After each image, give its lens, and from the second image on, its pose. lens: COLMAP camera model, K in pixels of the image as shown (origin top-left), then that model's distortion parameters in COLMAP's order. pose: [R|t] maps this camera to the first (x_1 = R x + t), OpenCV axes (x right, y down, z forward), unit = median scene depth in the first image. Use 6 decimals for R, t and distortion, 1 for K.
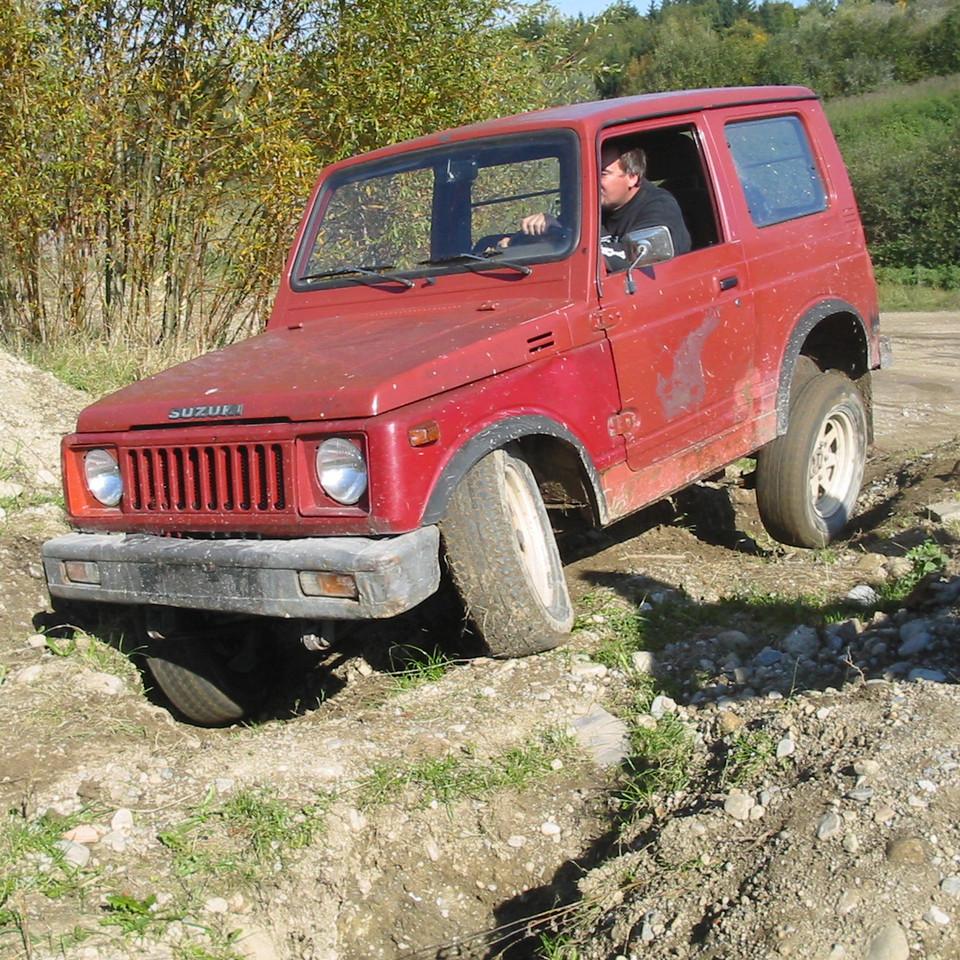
lens RADIAL K [[1467.8, 0, 480.0], [0, 1467.8, 480.0], [0, 0, 1]] dist [-0.134492, 0.068195]
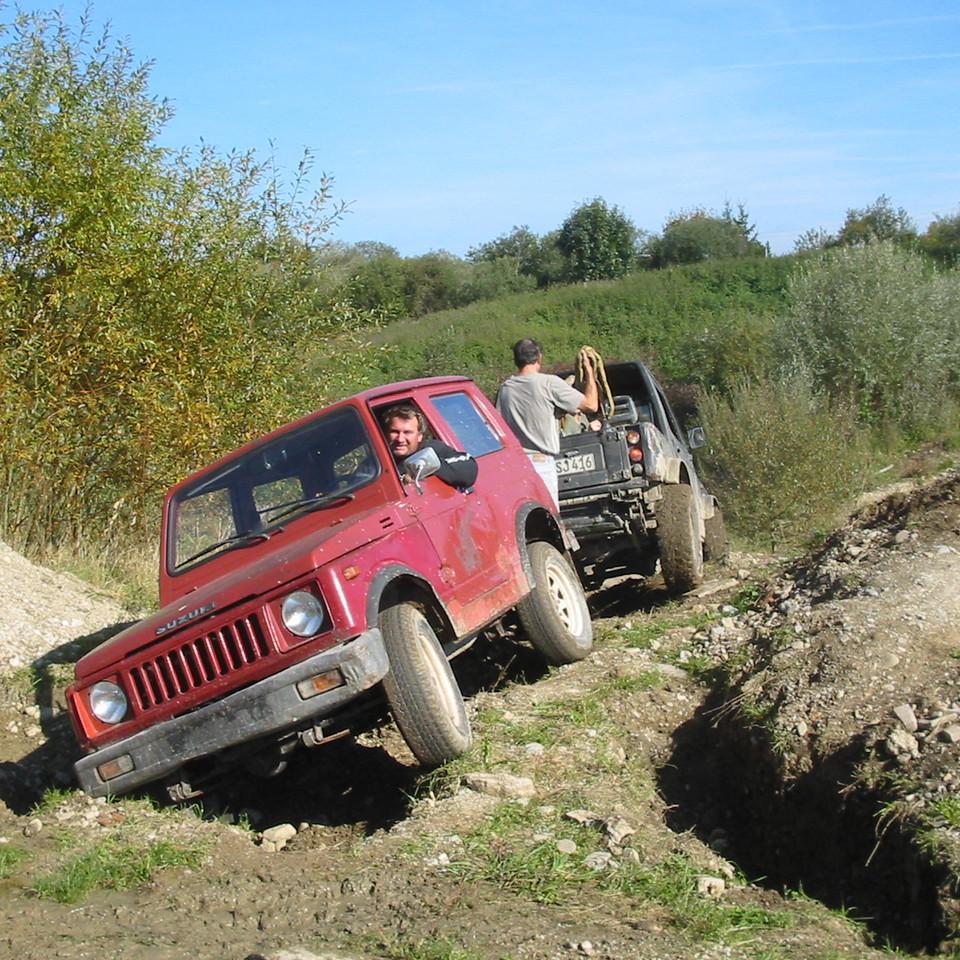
lens RADIAL K [[1467.8, 0, 480.0], [0, 1467.8, 480.0], [0, 0, 1]] dist [-0.134492, 0.068195]
pose [[0.916555, -0.231437, 0.326133, -0.354484], [0.324085, 0.907660, -0.266688, 0.300585], [-0.234297, 0.350129, 0.906926, -0.404695]]
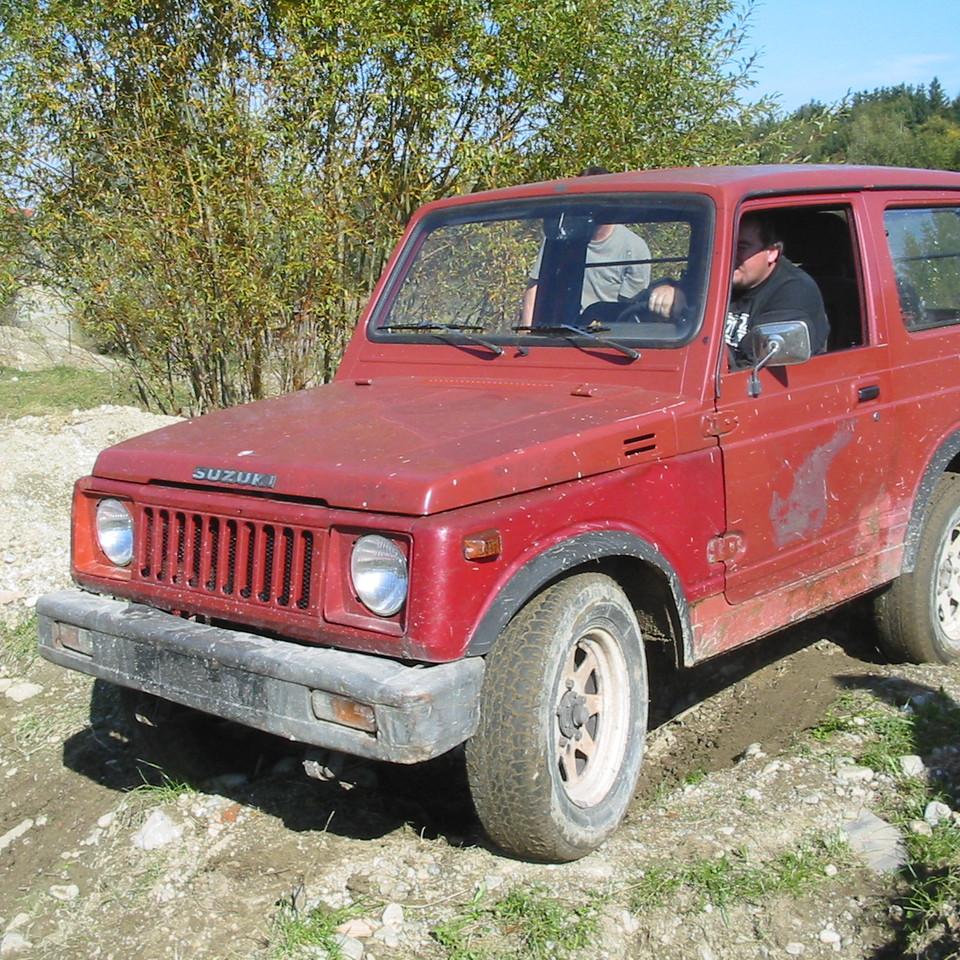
lens RADIAL K [[1441.4, 0, 482.9], [0, 1441.4, 448.9], [0, 0, 1]] dist [-0.108304, -0.055754]
pose [[0.989541, 0.126007, -0.070217, 0.010944], [-0.128746, 0.991026, -0.035935, -0.051117], [0.065059, 0.044600, 0.996884, 0.176098]]
